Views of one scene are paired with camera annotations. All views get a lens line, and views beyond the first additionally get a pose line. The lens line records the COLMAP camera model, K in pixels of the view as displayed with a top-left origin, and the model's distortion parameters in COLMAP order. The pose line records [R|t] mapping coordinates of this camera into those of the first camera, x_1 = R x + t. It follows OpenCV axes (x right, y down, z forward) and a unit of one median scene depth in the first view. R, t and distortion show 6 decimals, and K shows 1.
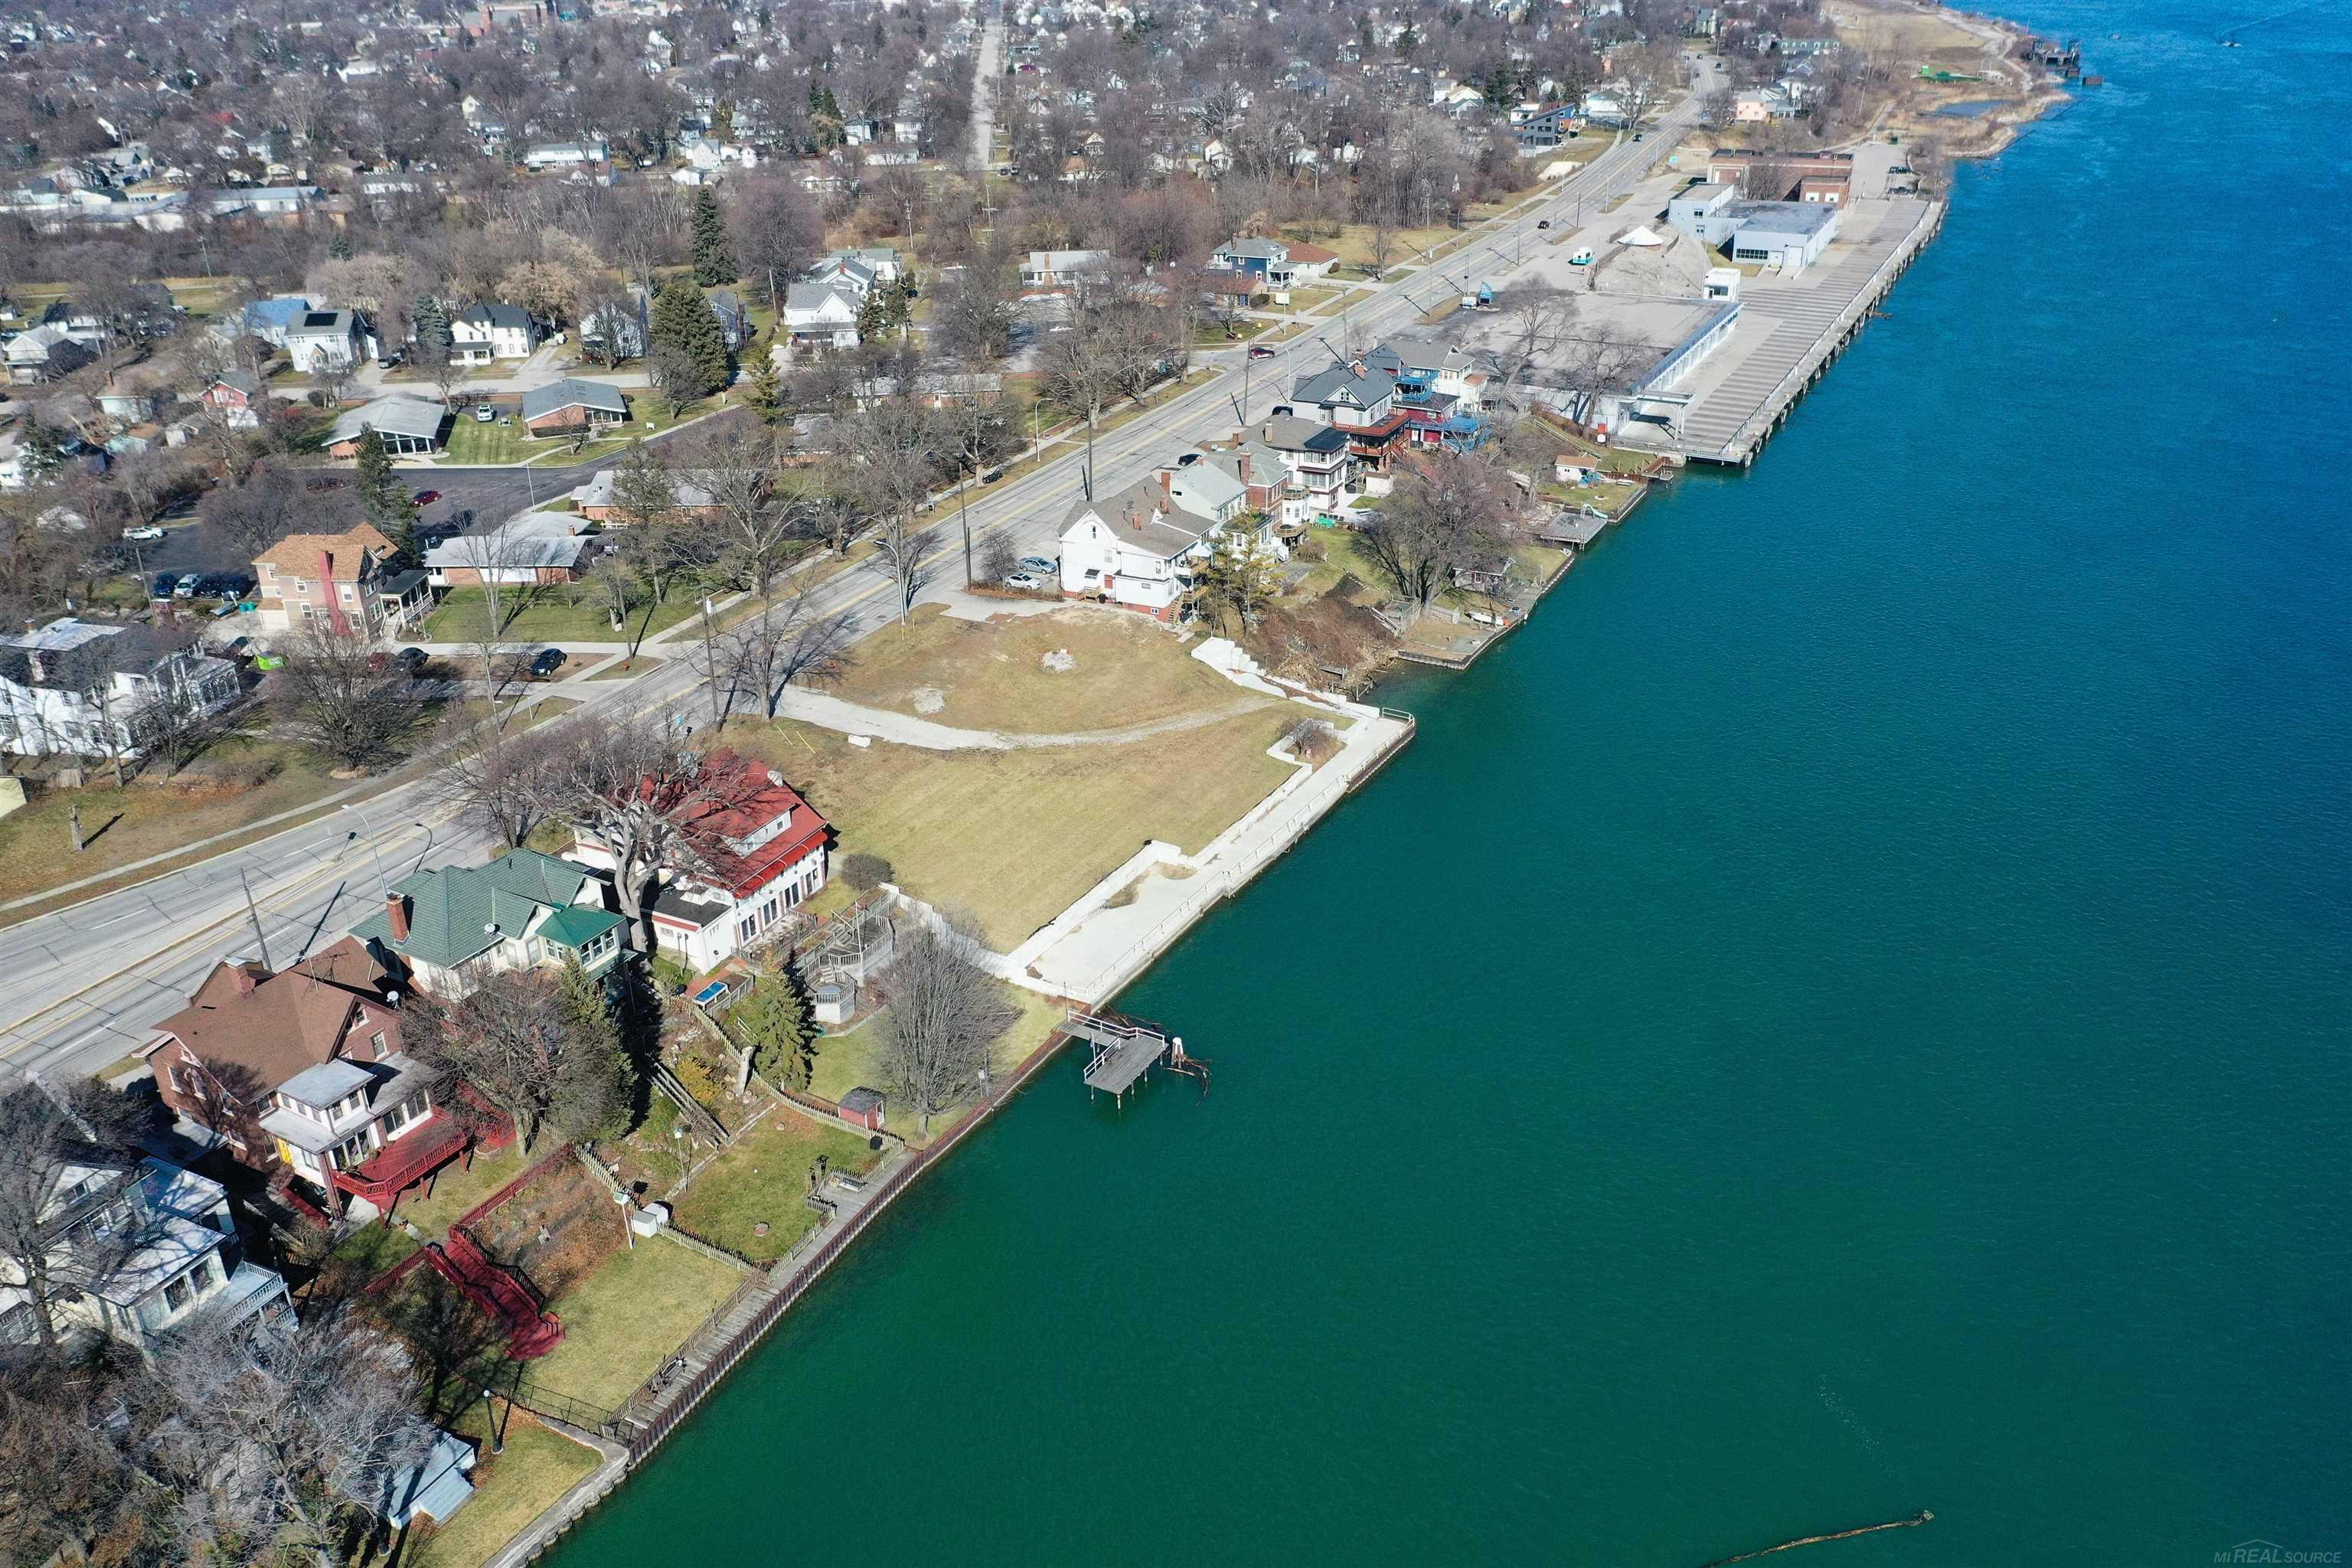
lens RADIAL K [[1849.9, 0, 1179.5], [0, 1849.9, 773.6], [0, 0, 1]] dist [-0.011177, -0.007309]
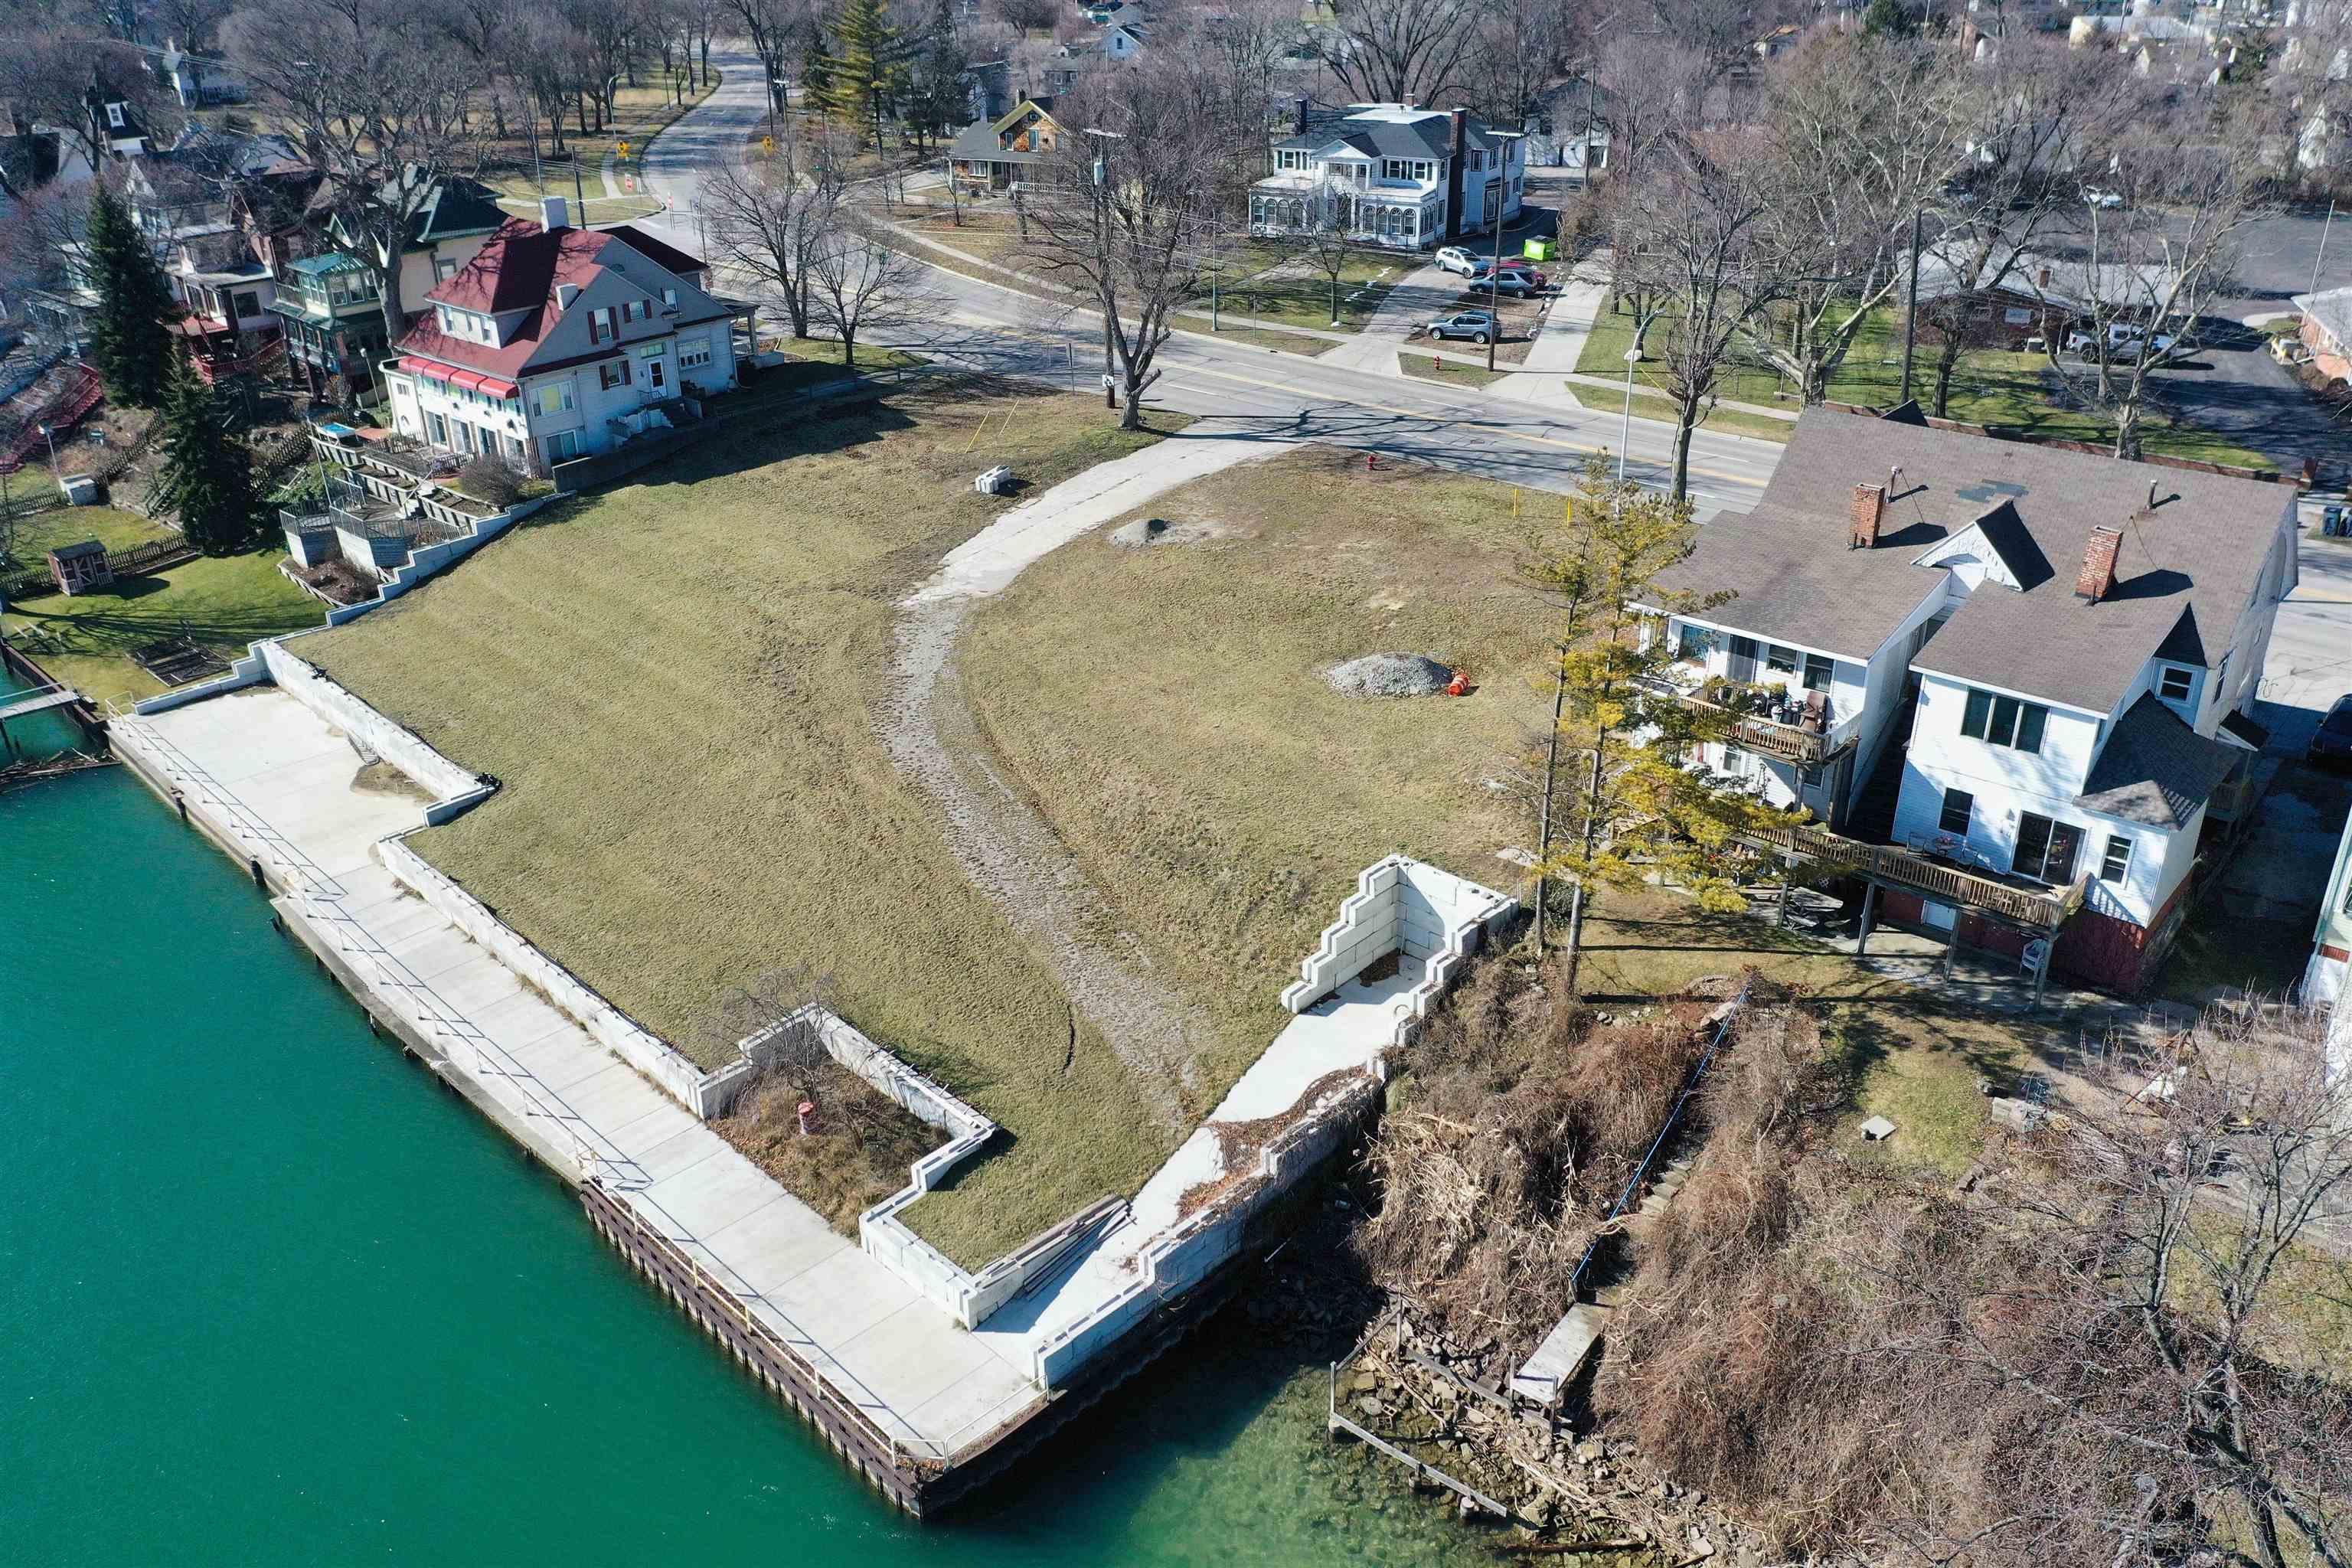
lens RADIAL K [[1849.9, 0, 1179.5], [0, 1849.9, 773.6], [0, 0, 1]] dist [-0.011177, -0.007309]
pose [[-0.270950, 0.432451, -0.859984, 0.251590], [-0.396436, 0.763987, 0.509080, -0.201421], [0.877168, 0.478864, -0.035563, 0.916212]]
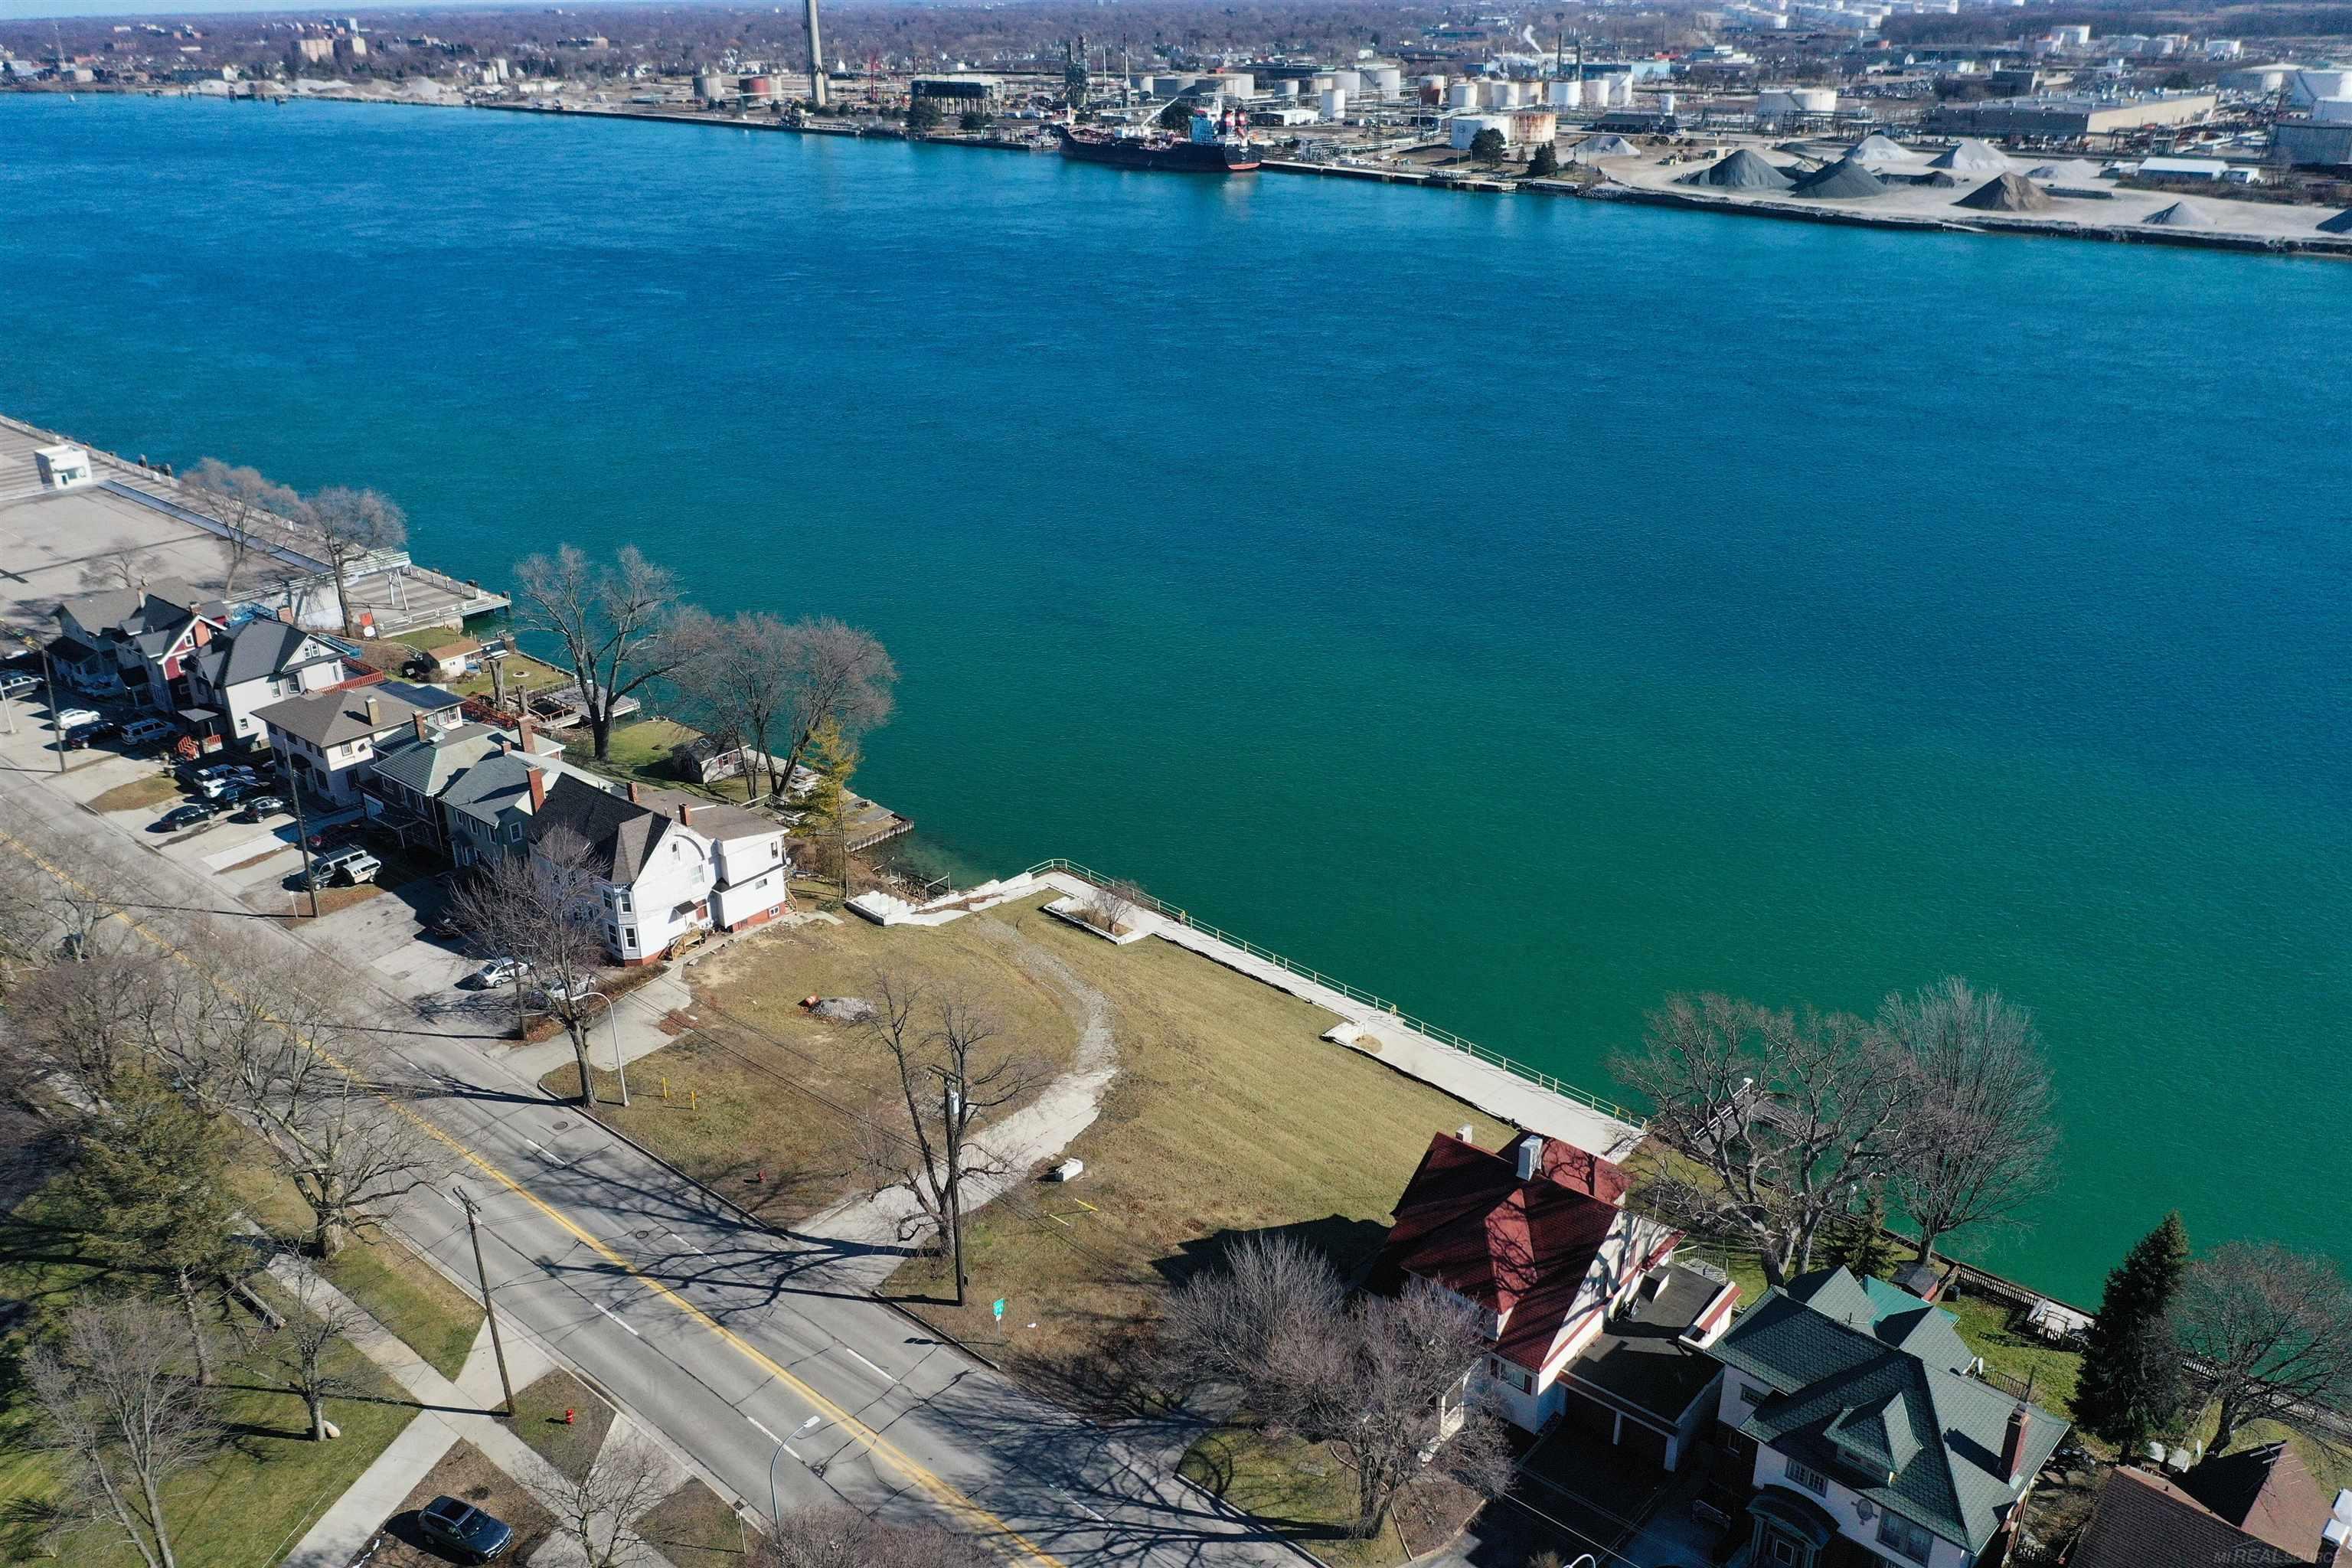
lens RADIAL K [[1849.9, 0, 1179.5], [0, 1849.9, 773.6], [0, 0, 1]] dist [-0.011177, -0.007309]
pose [[0.219736, -0.361666, 0.906043, -0.592914], [0.415939, 0.874829, 0.248332, -0.240343], [-0.882446, 0.322291, 0.342662, 0.579709]]
